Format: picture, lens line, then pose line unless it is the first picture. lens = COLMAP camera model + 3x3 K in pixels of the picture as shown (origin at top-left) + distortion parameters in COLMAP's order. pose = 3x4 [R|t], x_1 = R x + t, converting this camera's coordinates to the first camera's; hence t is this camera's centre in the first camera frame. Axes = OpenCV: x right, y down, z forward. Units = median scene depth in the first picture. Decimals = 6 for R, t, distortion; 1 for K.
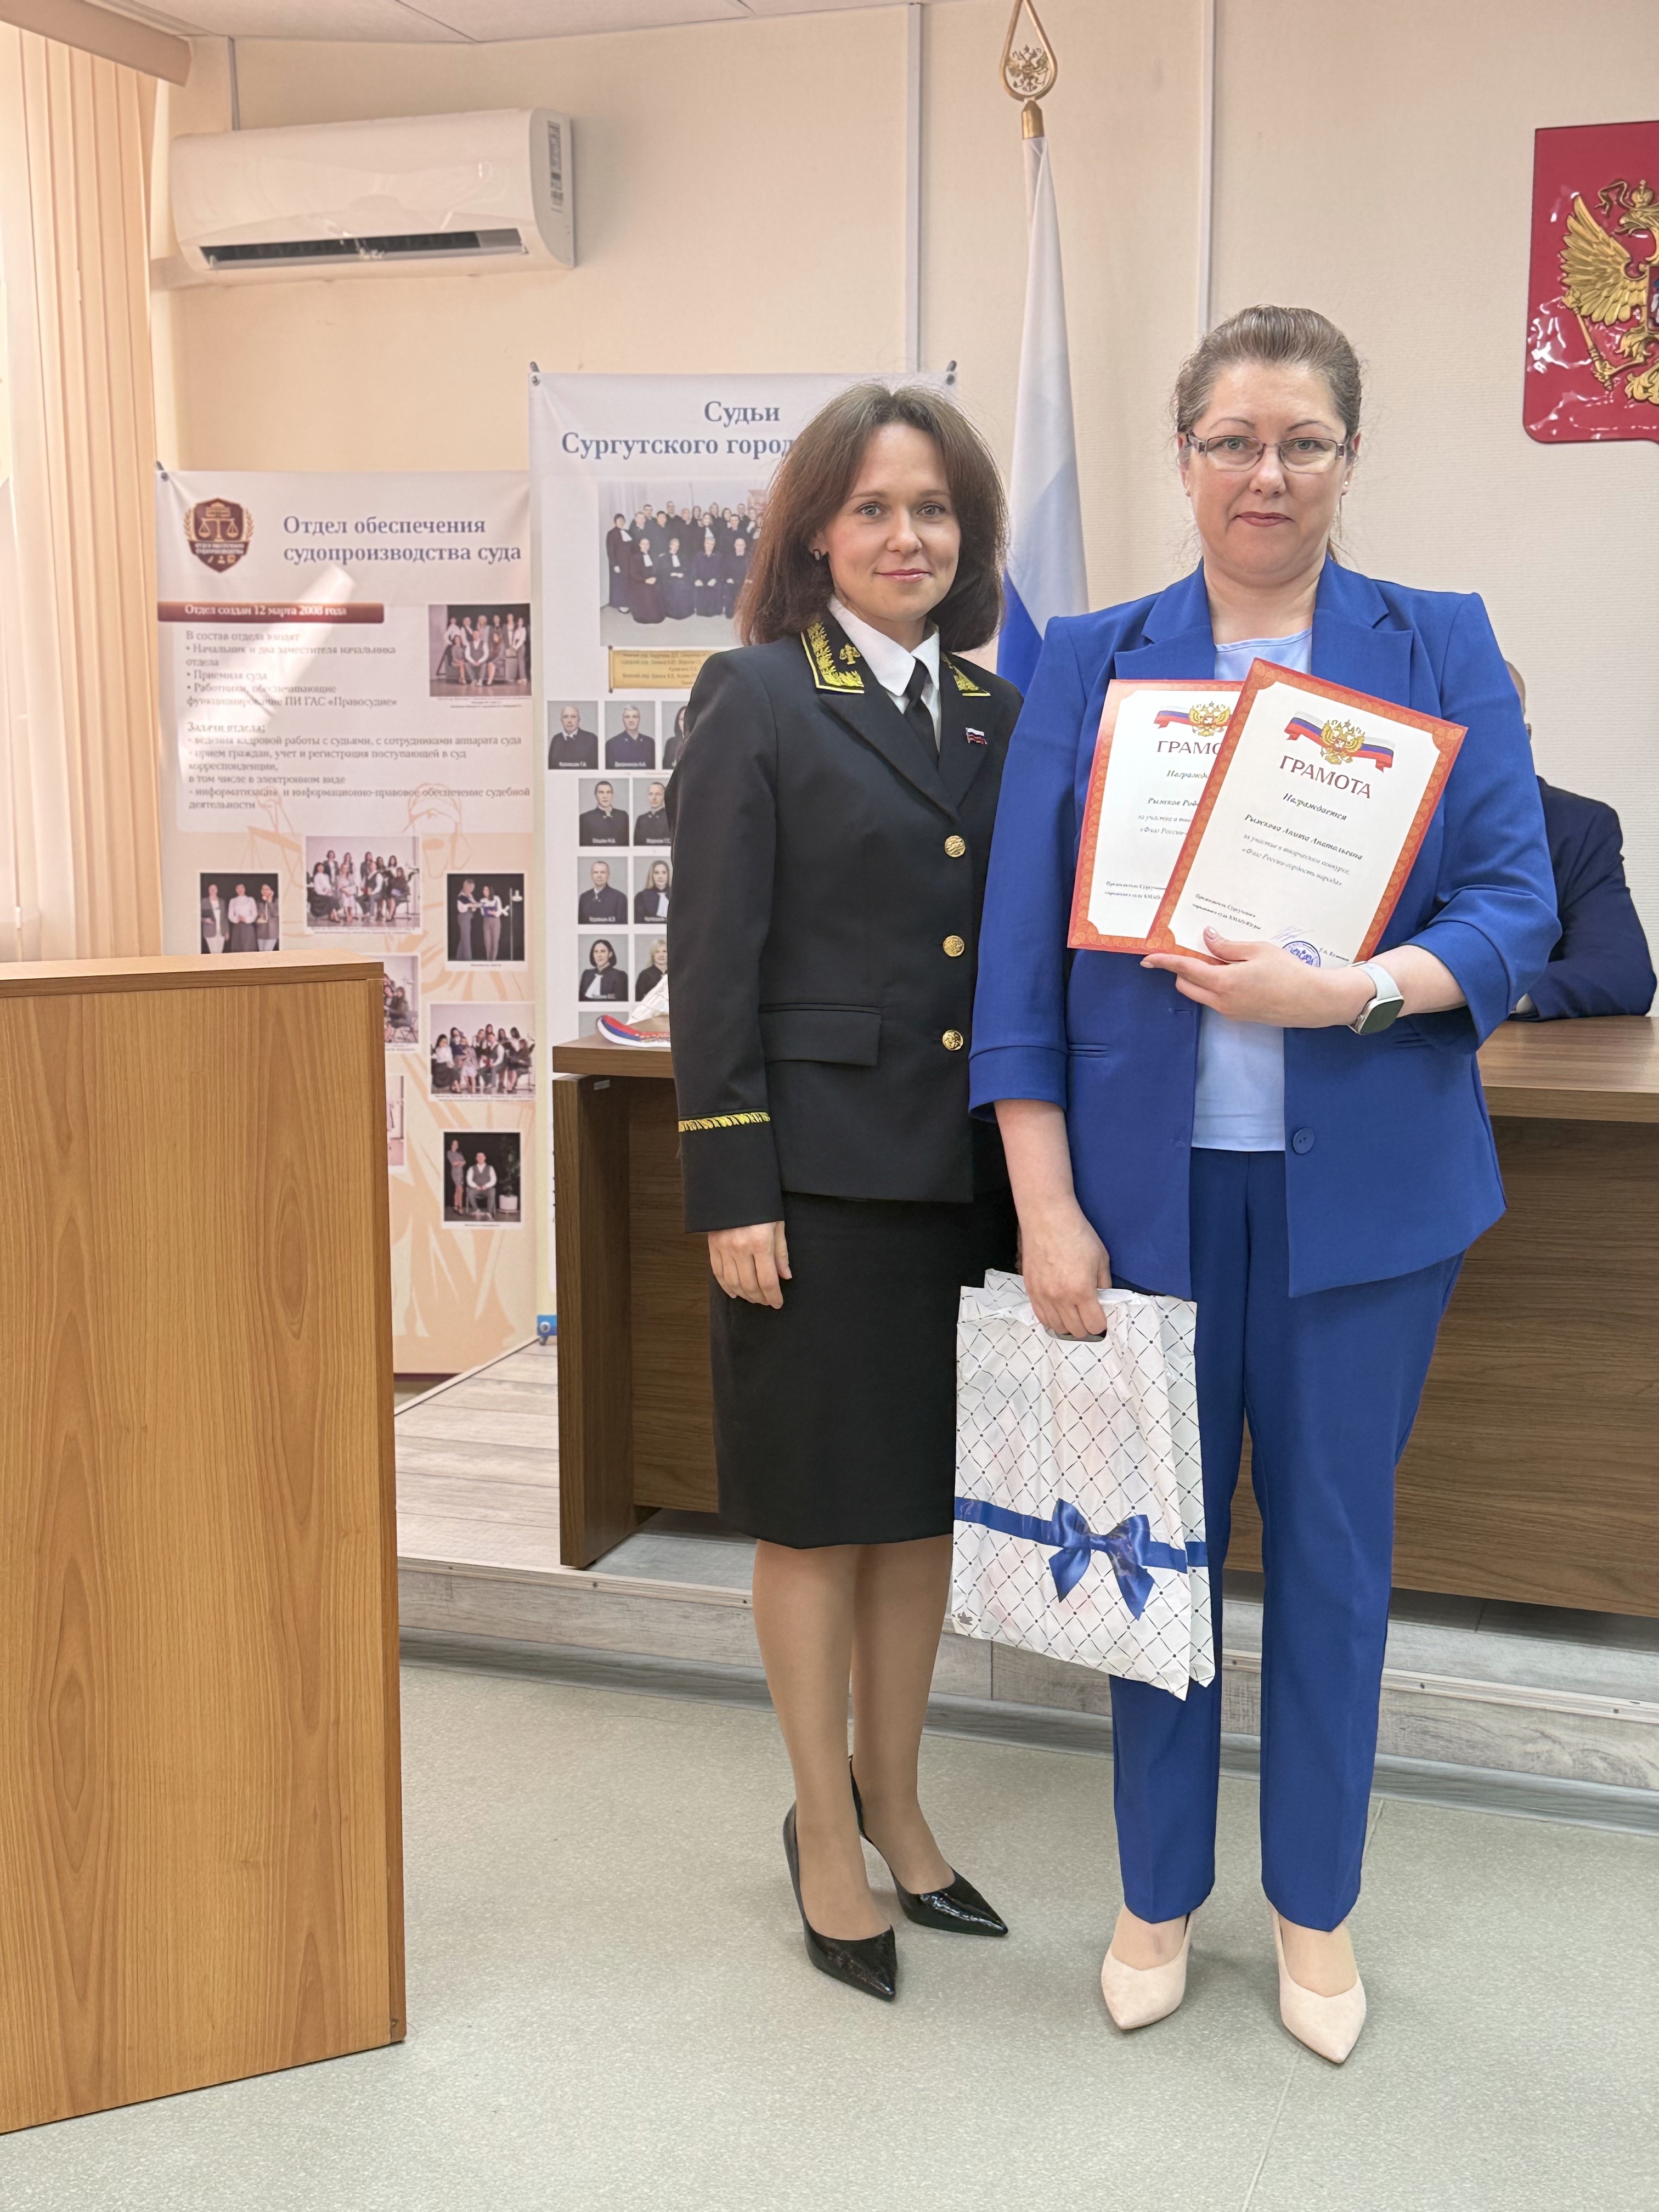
lens RADIAL K [[2702.0, 0, 806.5], [0, 2702.0, 1104.8], [0, 0, 1]] dist [0.091973, 0.000000]
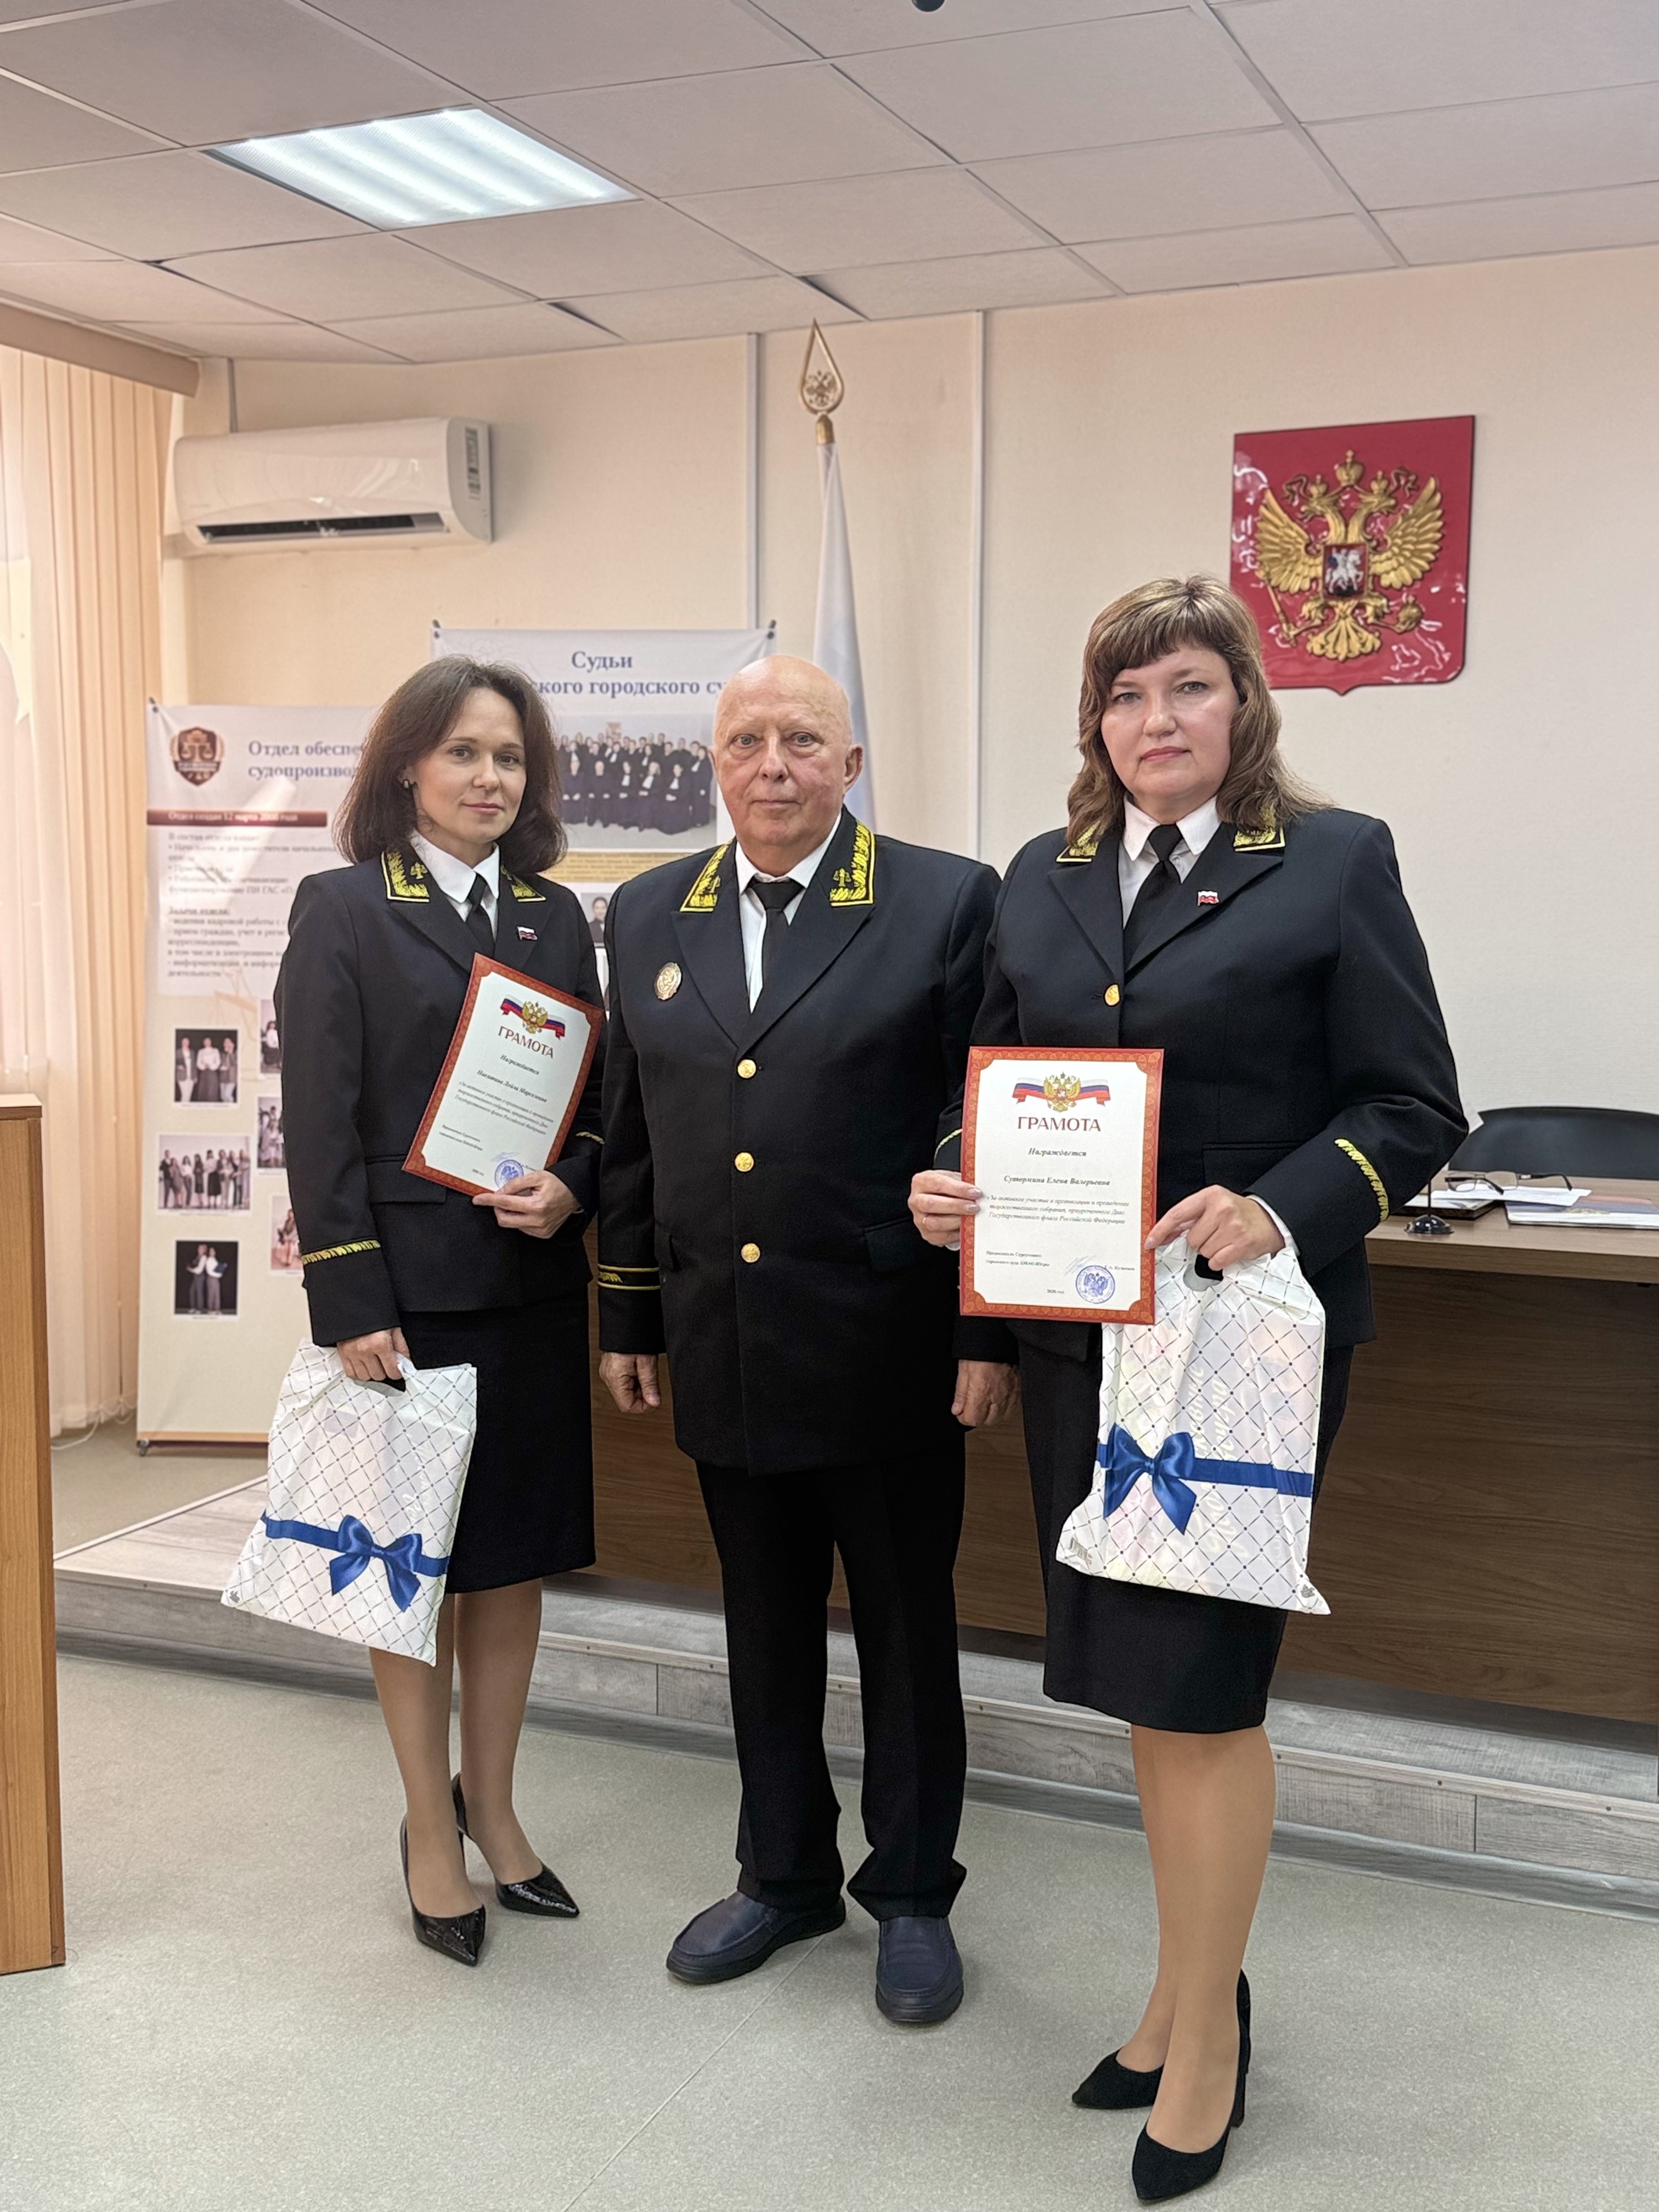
lens RADIAL K [[2351.1, 0, 817.8], [0, 2351.1, 1105.8], [0, 0, 1]] dist [0.102520, 0.000000]
pose [[0.998034, 0.011867, -0.061534, 0.150023], [-0.015201, 0.998425, -0.054002, 0.002517], [0.060796, 0.054831, 0.996643, -0.048765]]
